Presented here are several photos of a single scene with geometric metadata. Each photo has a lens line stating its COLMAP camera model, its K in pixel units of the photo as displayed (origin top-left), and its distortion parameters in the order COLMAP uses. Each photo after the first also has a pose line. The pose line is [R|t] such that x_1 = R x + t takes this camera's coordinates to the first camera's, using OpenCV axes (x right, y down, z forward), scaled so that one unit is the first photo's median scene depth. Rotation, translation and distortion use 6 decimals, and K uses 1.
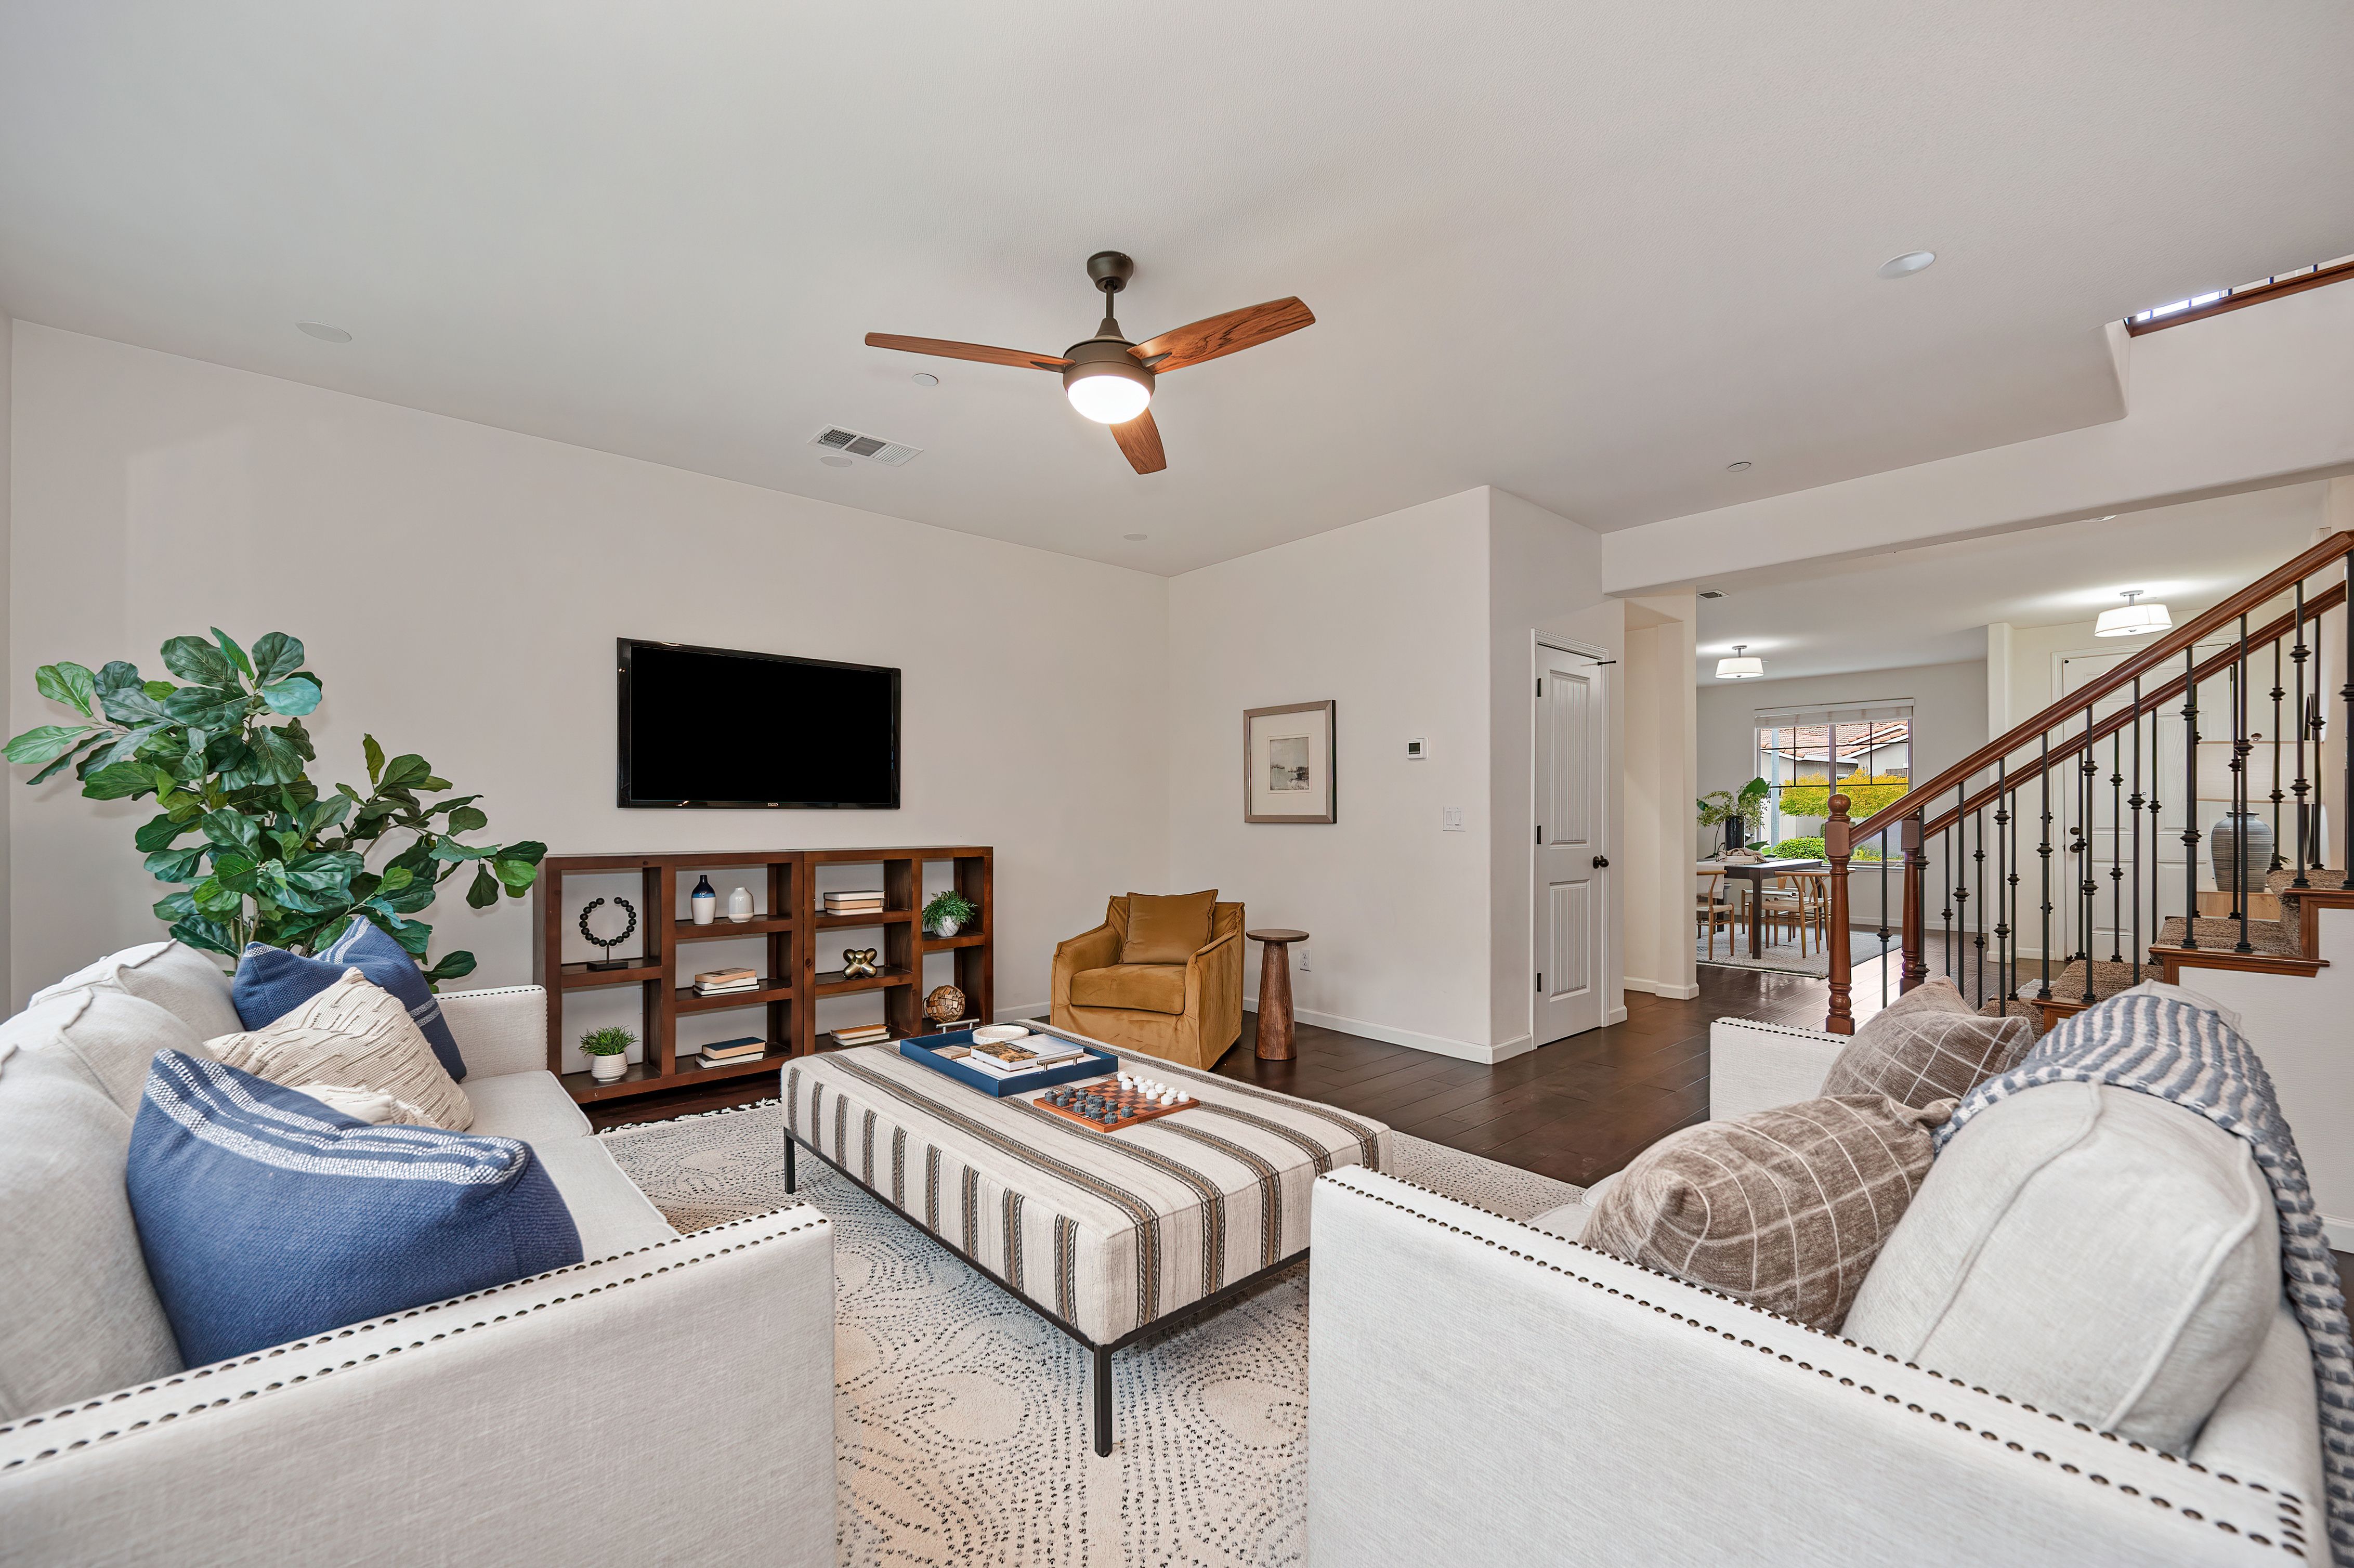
lens RADIAL K [[935.3, 0, 1165.1], [0, 935.3, 808.5], [0, 0, 1]] dist [0.000492, -0.001579]
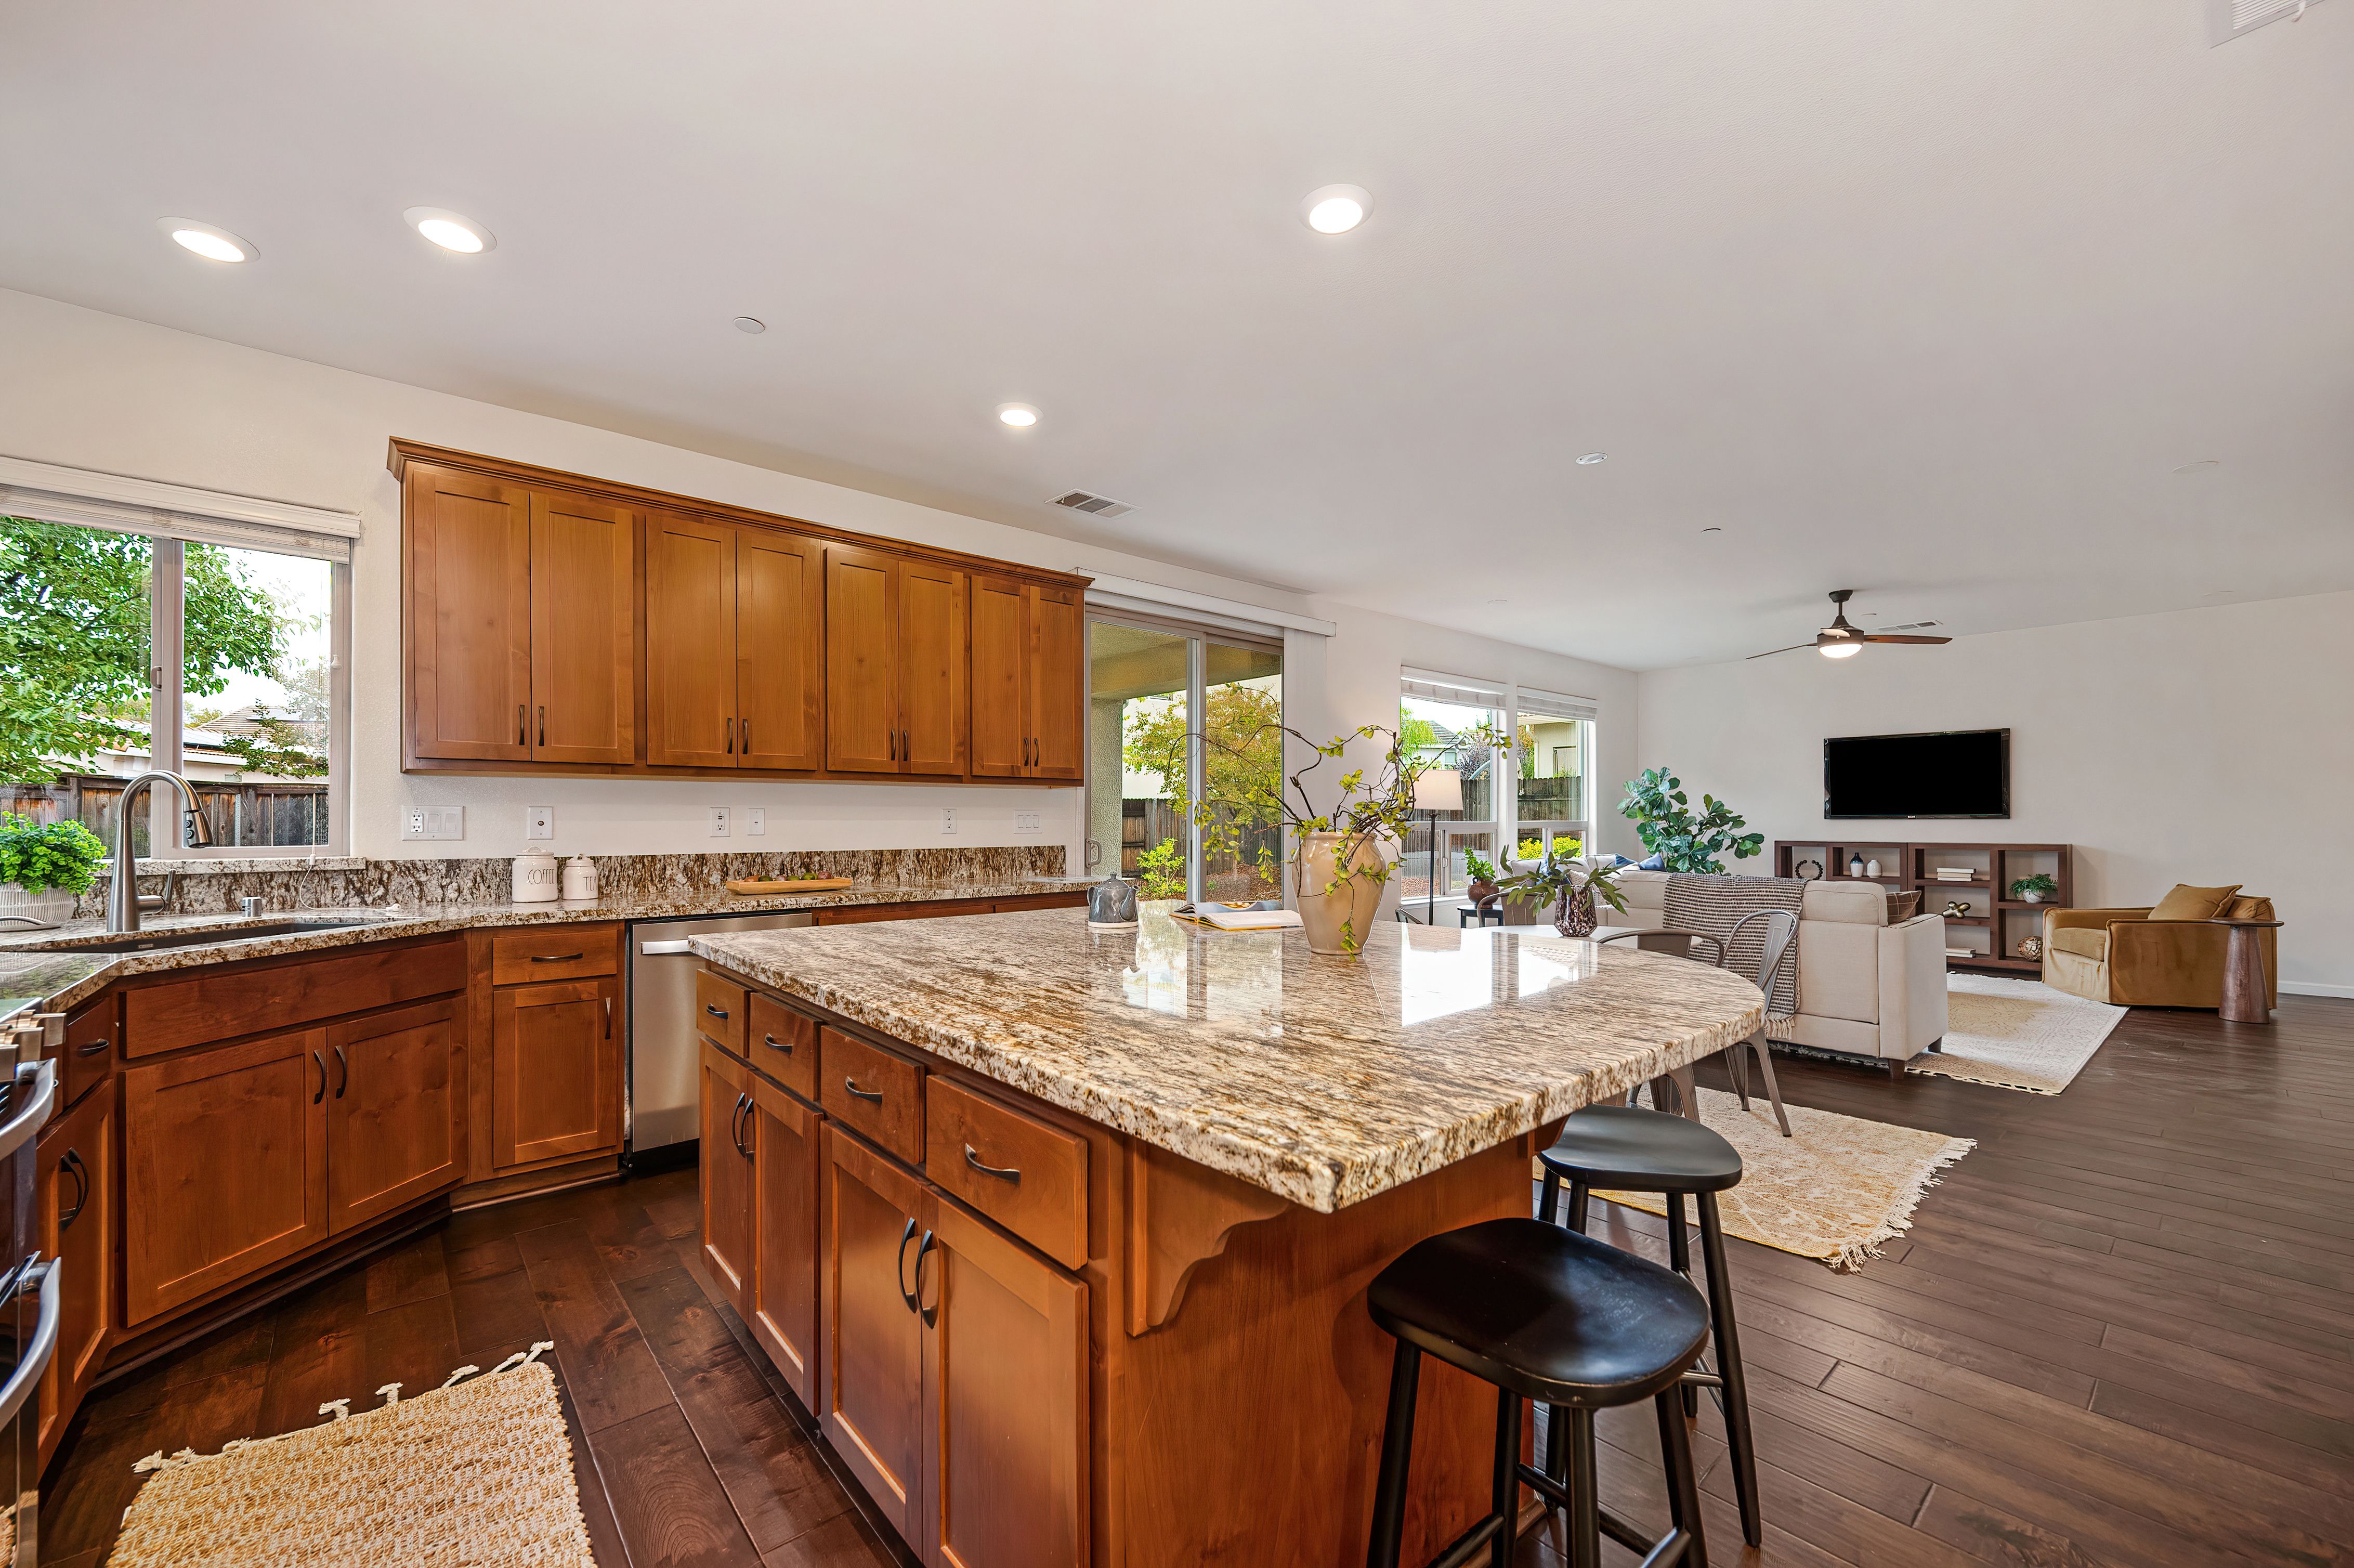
lens RADIAL K [[935.3, 0, 1183.1], [0, 935.3, 822.5], [0, 0, 1]] dist [0.000492, -0.001579]
pose [[-0.007348, 0.000990, -0.999973, 1.992122], [0.008505, 0.999963, 0.000928, -0.009846], [0.999937, -0.008498, -0.007356, -0.563231]]
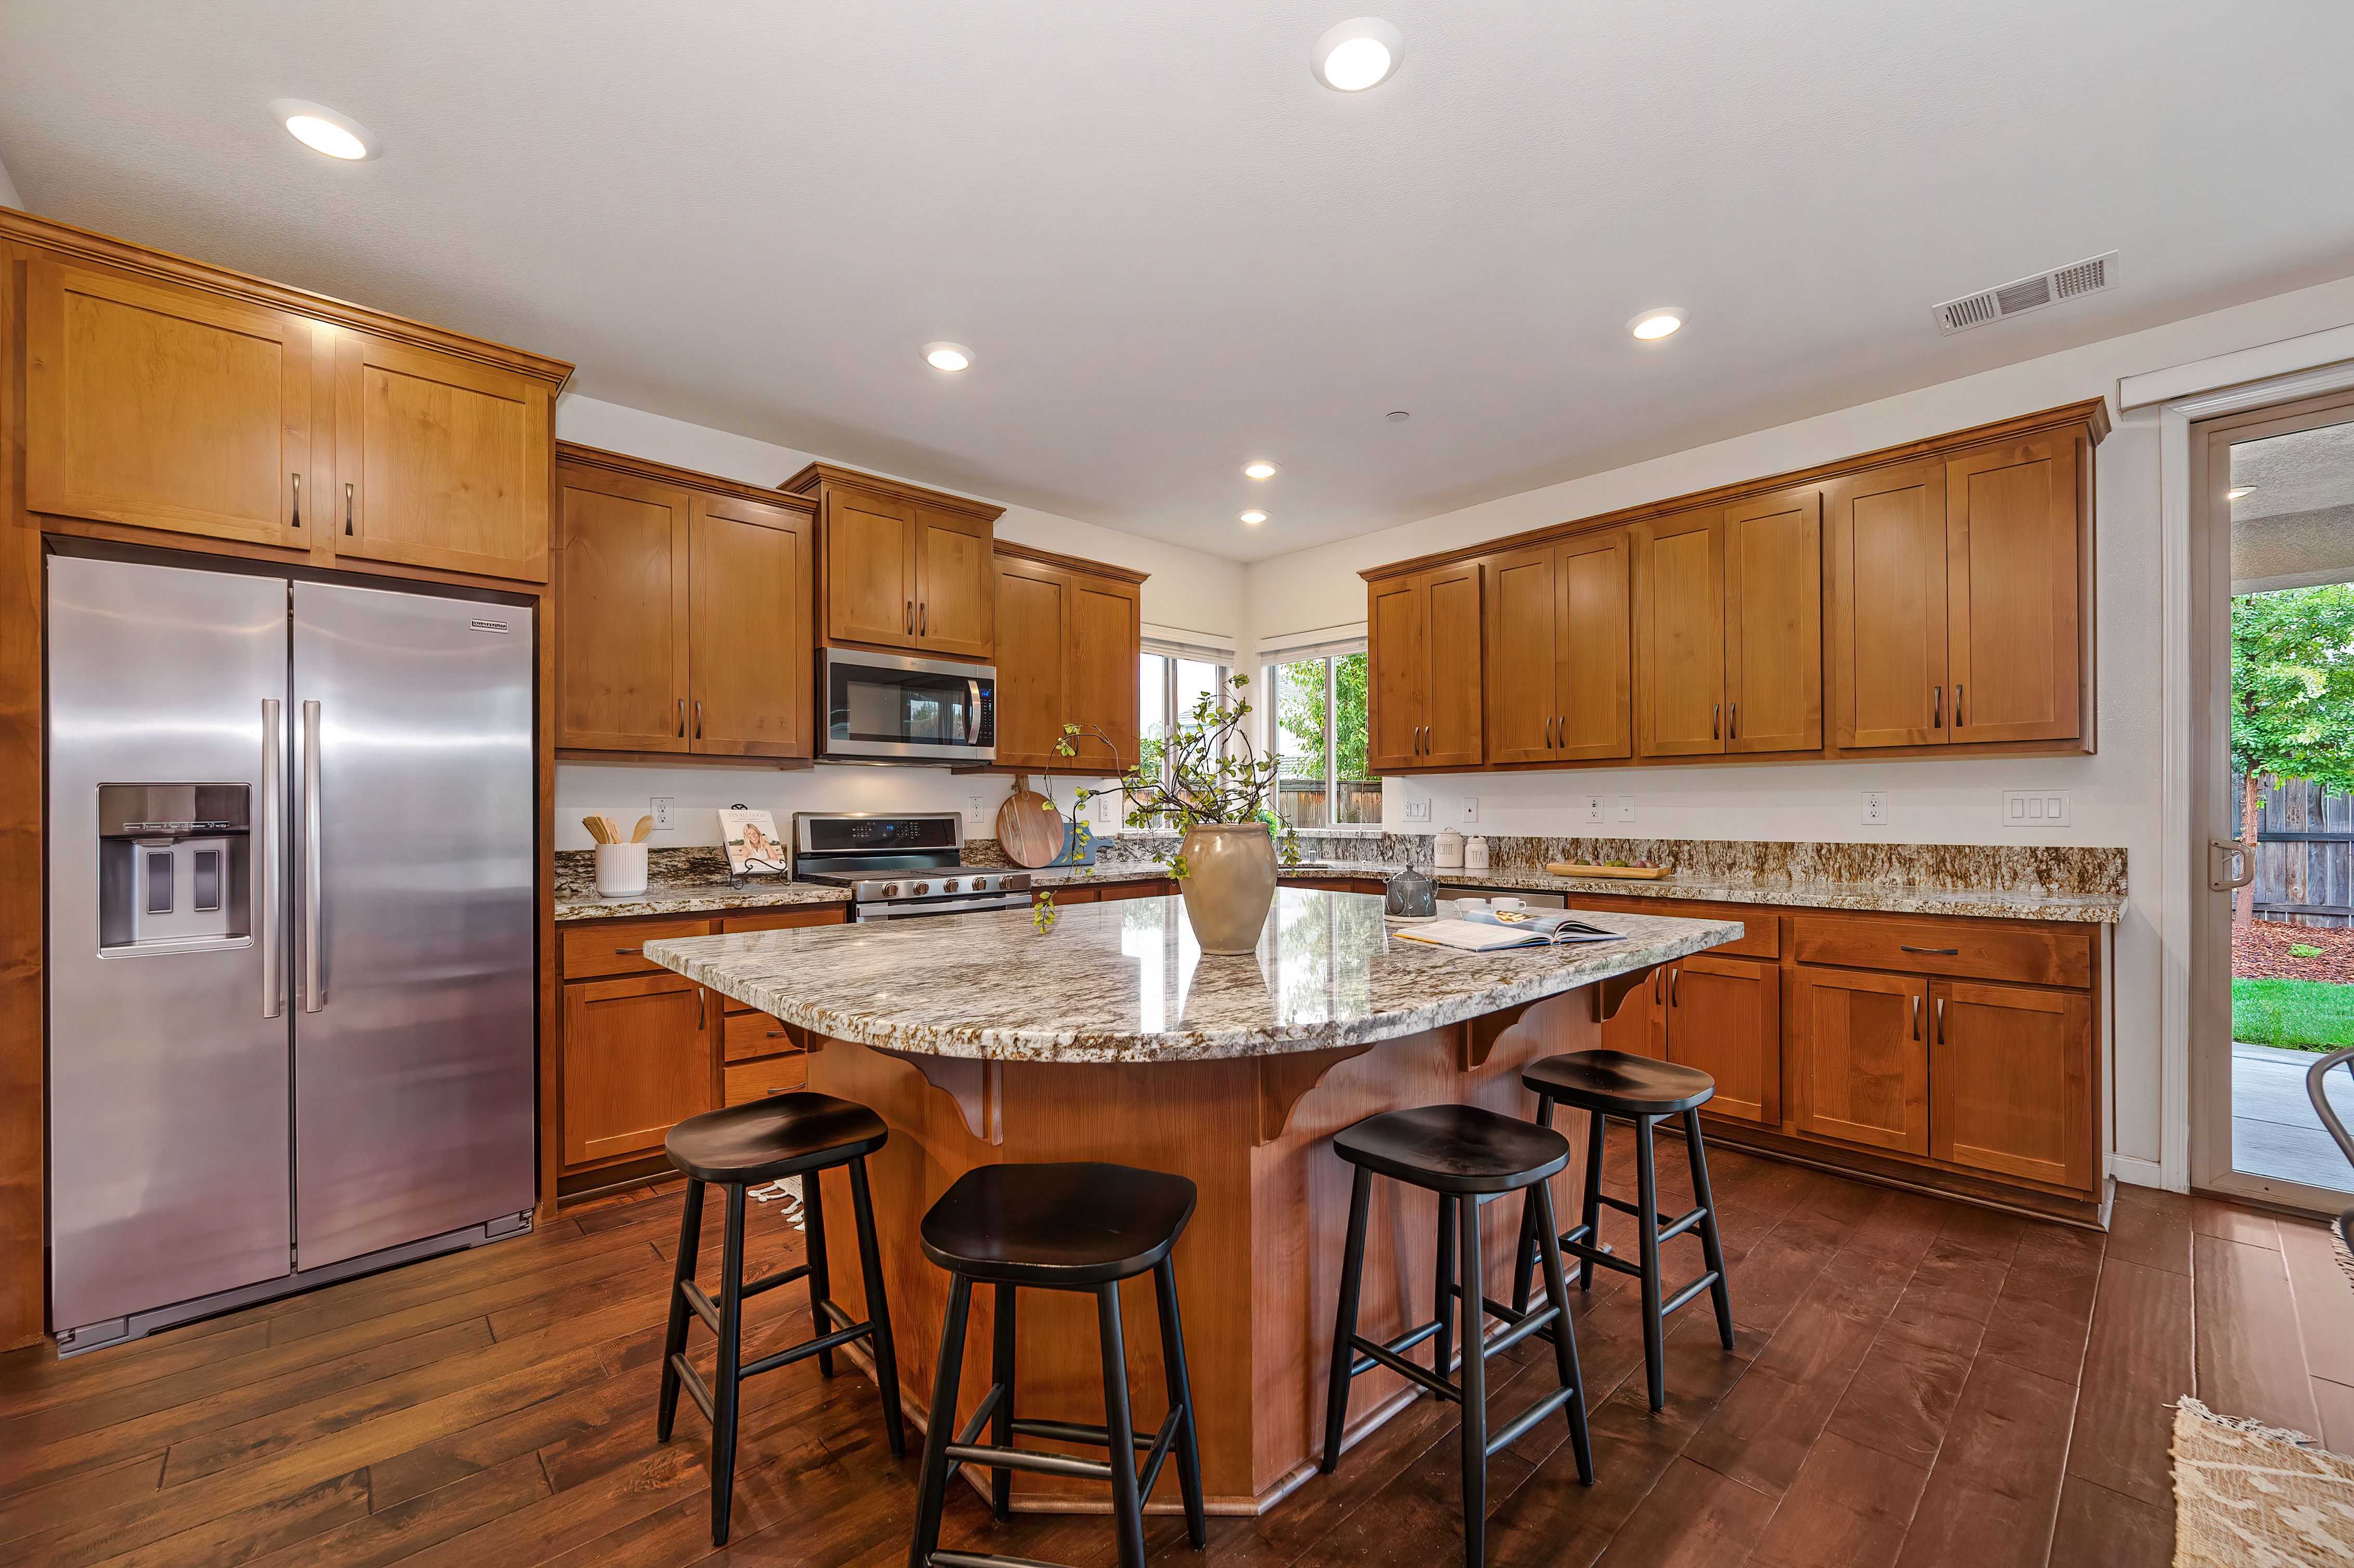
lens RADIAL K [[935.3, 0, 1187.9], [0, 935.3, 807.6], [0, 0, 1]] dist [0.000492, -0.001579]
pose [[-0.999606, 0.003240, -0.027865, 1.376390], [0.003499, 0.999951, -0.009234, -0.006855], [0.027834, -0.009327, -0.999569, 0.153671]]
